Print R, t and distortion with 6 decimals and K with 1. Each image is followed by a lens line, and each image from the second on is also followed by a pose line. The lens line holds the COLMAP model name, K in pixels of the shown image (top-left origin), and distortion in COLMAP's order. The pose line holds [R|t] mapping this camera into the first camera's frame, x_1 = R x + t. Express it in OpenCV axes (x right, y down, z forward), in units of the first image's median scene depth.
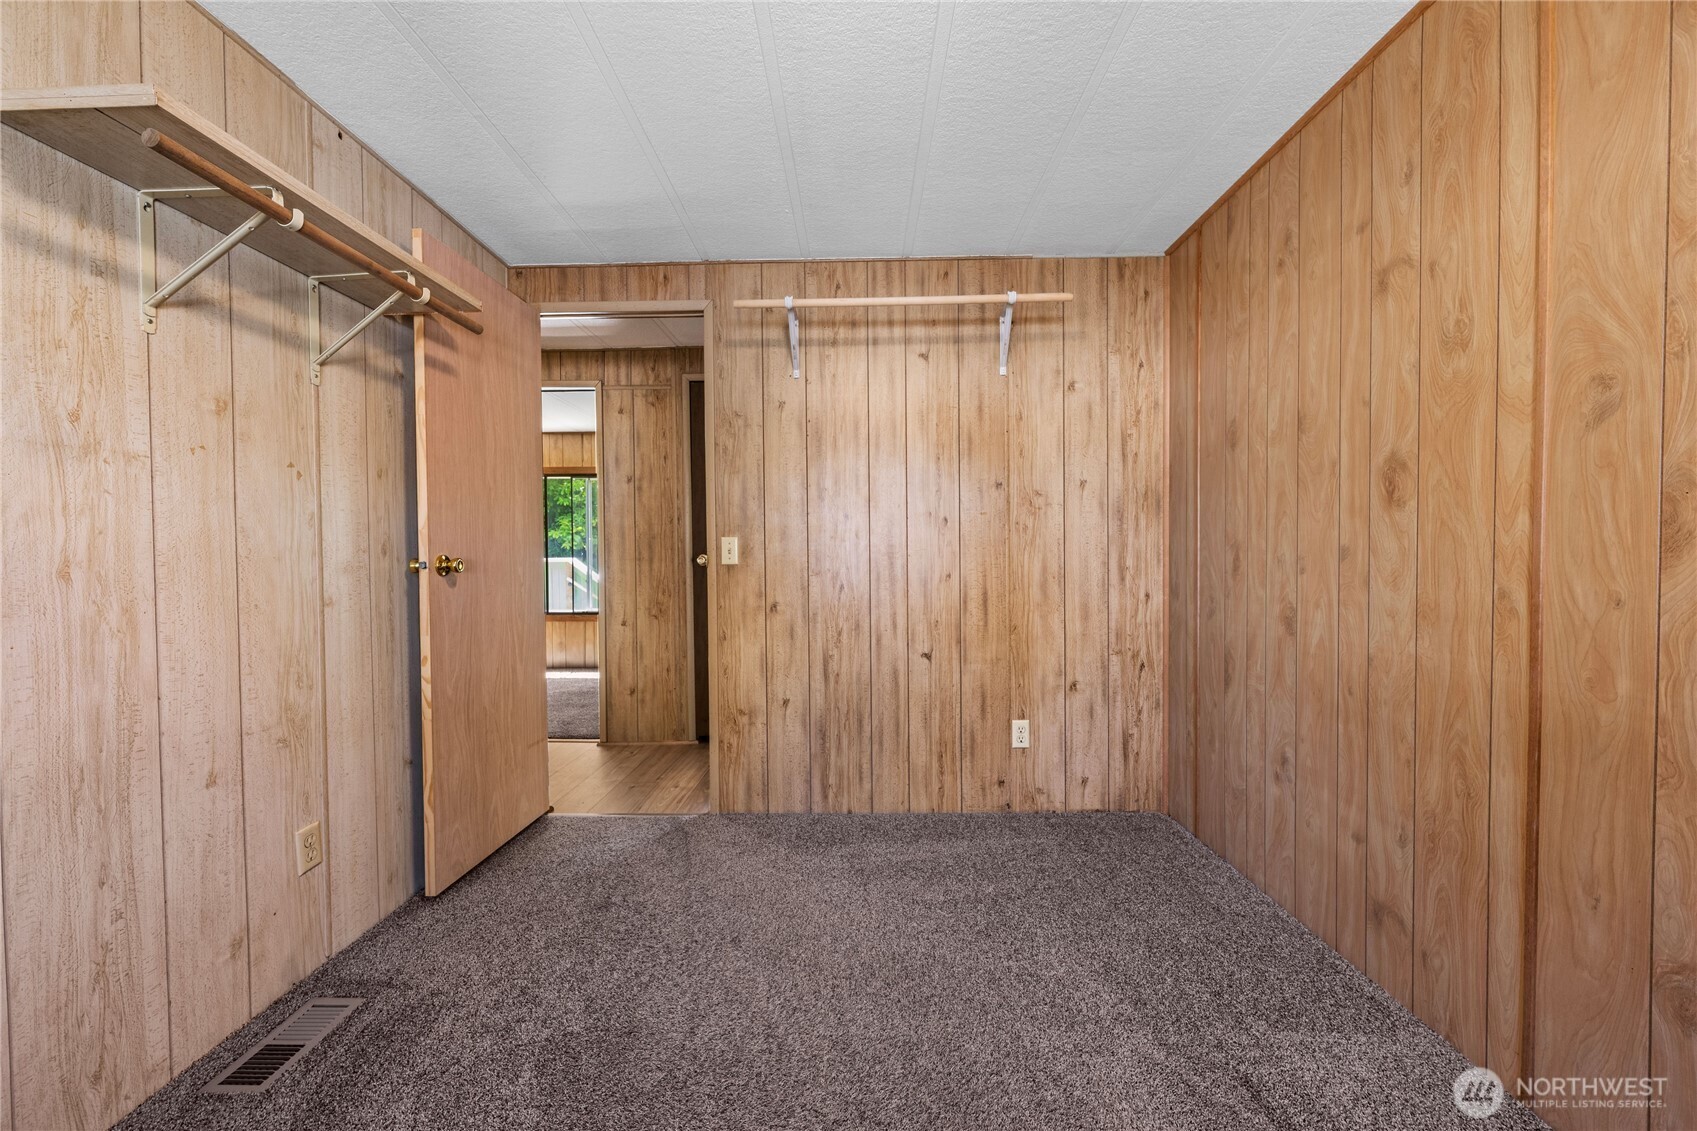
lens RADIAL K [[669.5, 0, 846.7], [0, 669.5, 567.9], [0, 0, 1]] dist [0.000229, 0.000520]
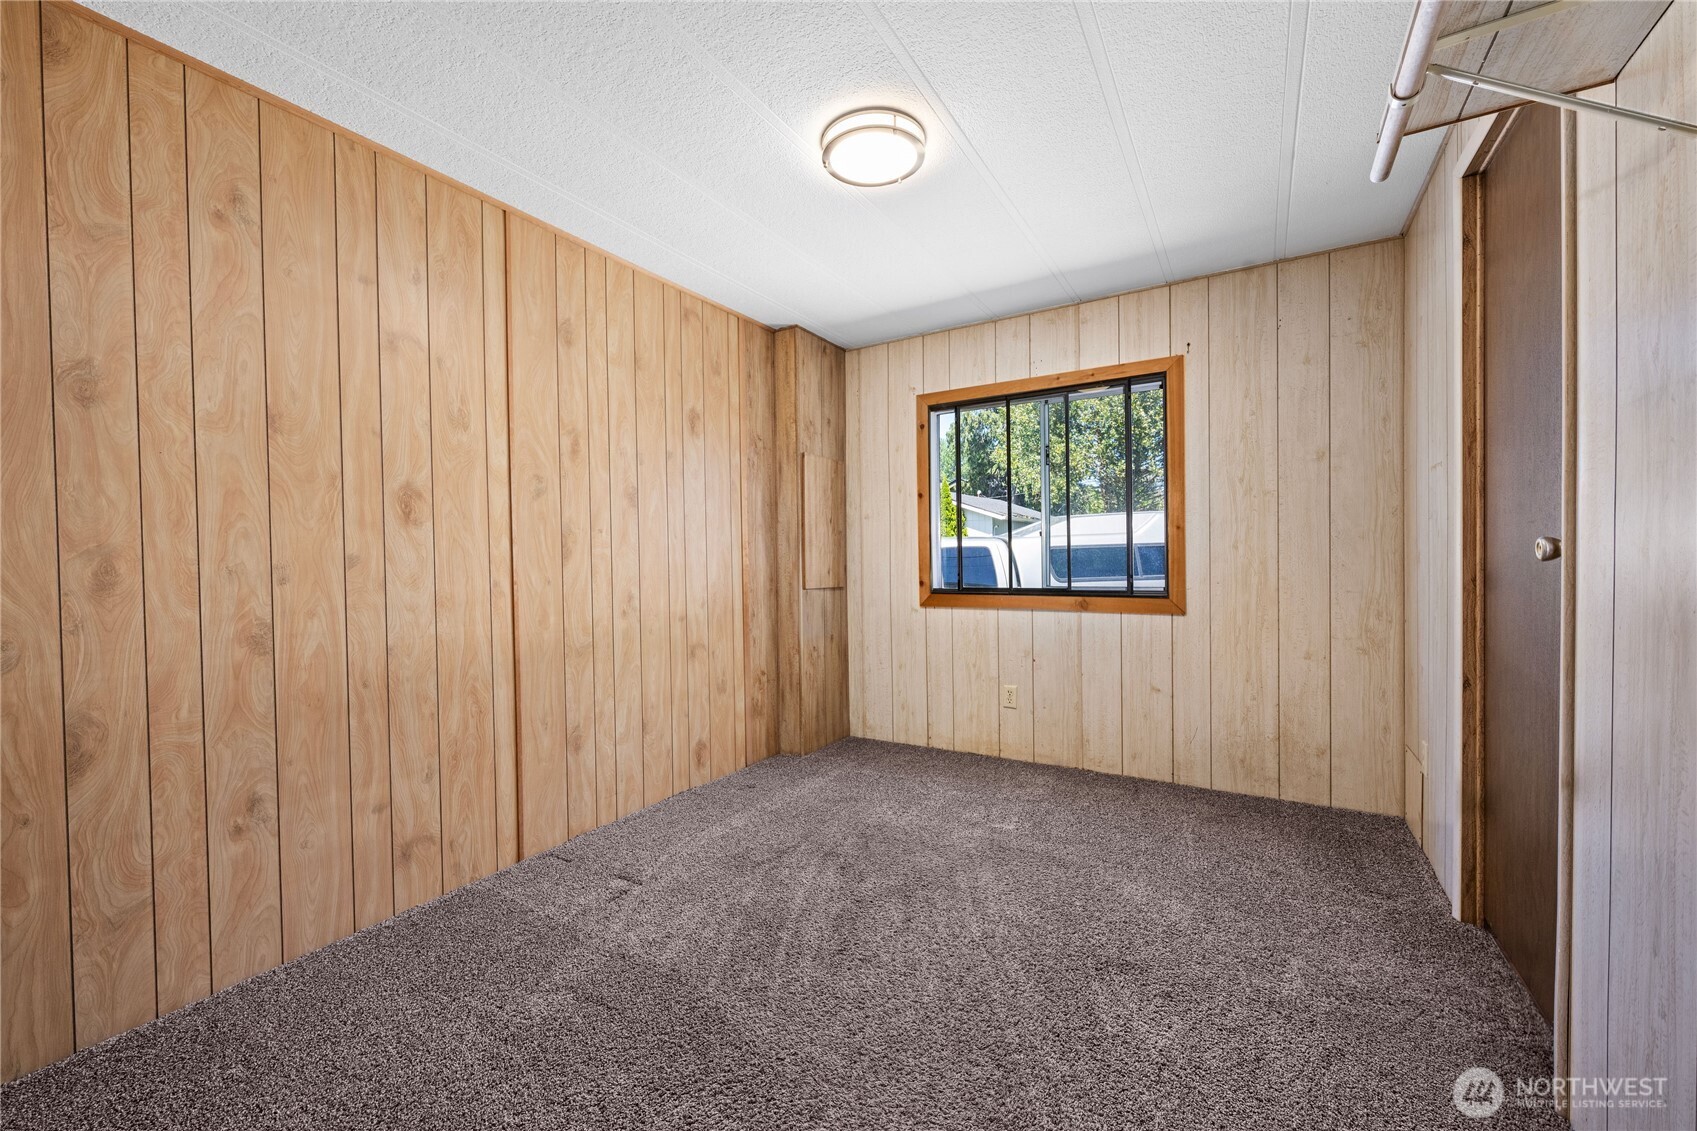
lens RADIAL K [[669.5, 0, 846.7], [0, 669.5, 567.9], [0, 0, 1]] dist [0.000229, 0.000520]
pose [[-0.862049, 0.010866, 0.506708, -0.565575], [0.030273, 0.999089, 0.030080, -0.022379], [-0.505919, 0.041270, -0.861593, 1.708438]]
